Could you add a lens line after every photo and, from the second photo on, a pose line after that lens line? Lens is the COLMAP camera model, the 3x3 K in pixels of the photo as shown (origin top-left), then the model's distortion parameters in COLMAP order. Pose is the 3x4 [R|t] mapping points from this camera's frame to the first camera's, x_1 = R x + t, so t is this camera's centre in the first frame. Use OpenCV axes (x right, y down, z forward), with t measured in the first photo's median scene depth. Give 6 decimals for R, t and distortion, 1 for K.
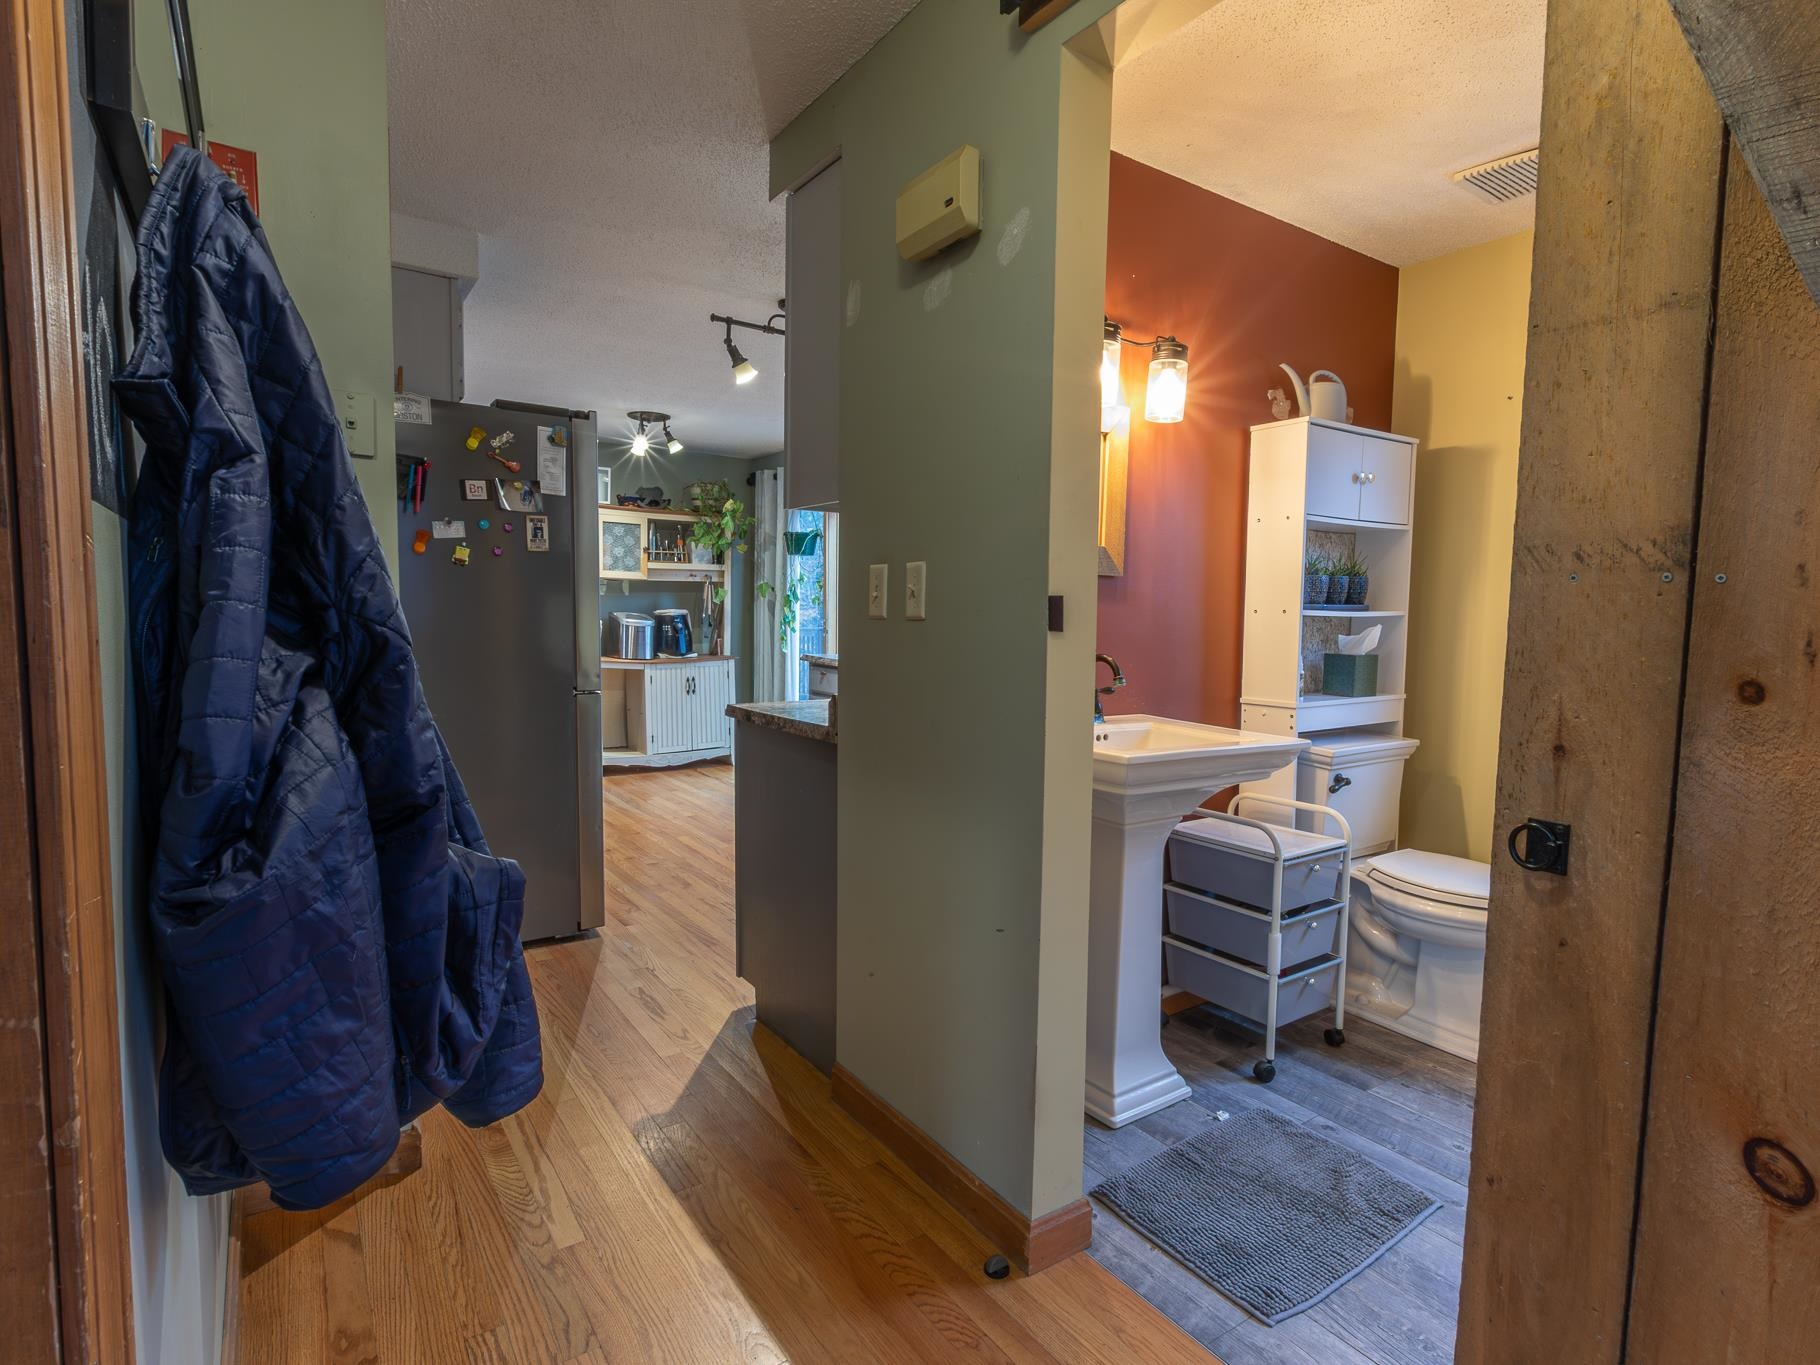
lens RADIAL K [[931.2, 0, 916.4], [0, 931.2, 686.6], [0, 0, 1]] dist [-0.001018, 0.000757]
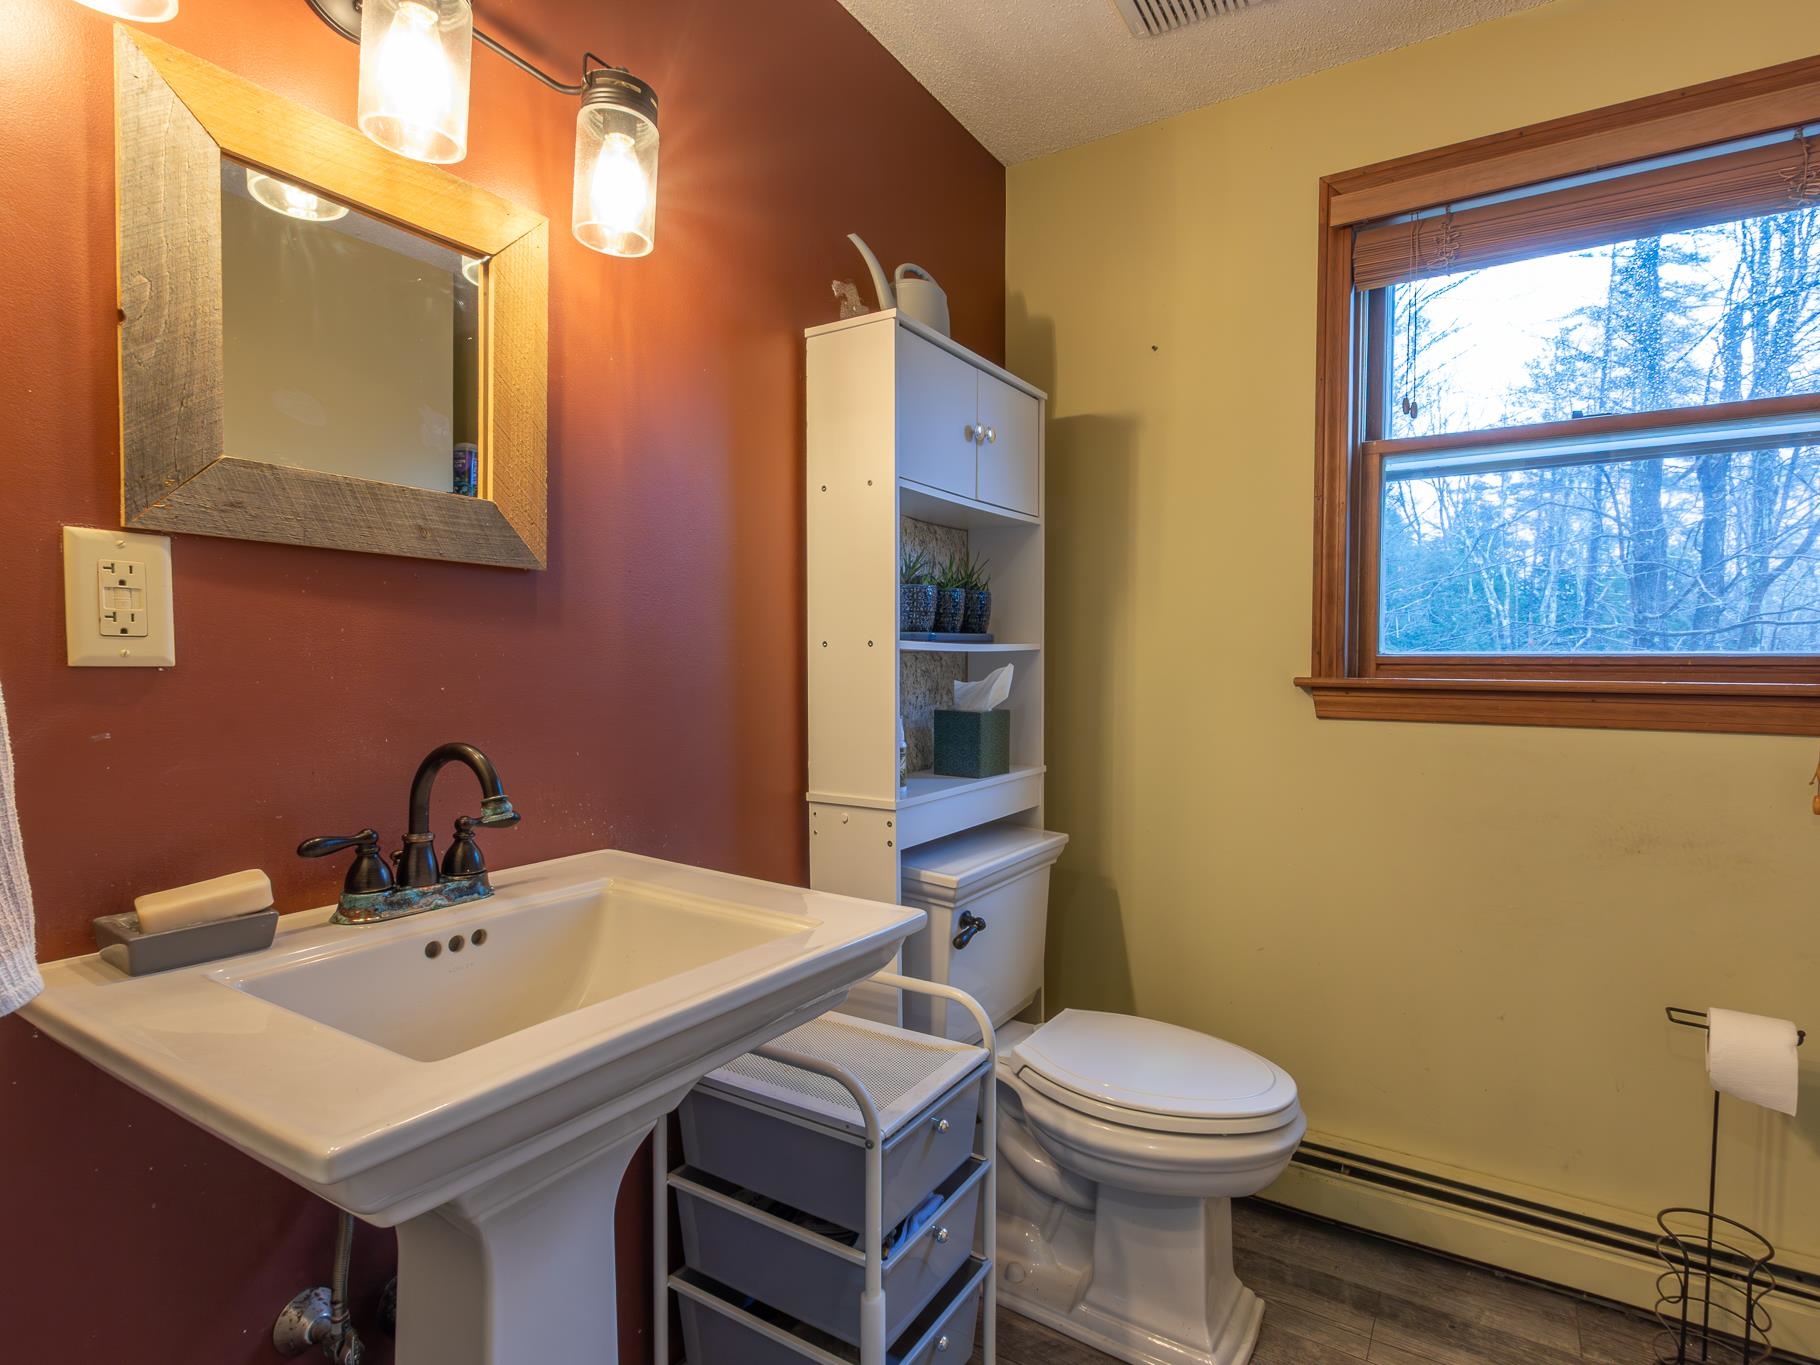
lens RADIAL K [[931.2, 0, 916.4], [0, 931.2, 686.6], [0, 0, 1]] dist [-0.001018, 0.000757]
pose [[0.918108, -0.022136, 0.395712, 0.182139], [0.040696, 0.998427, -0.038570, -0.028695], [-0.394236, 0.051515, 0.917564, 0.436081]]
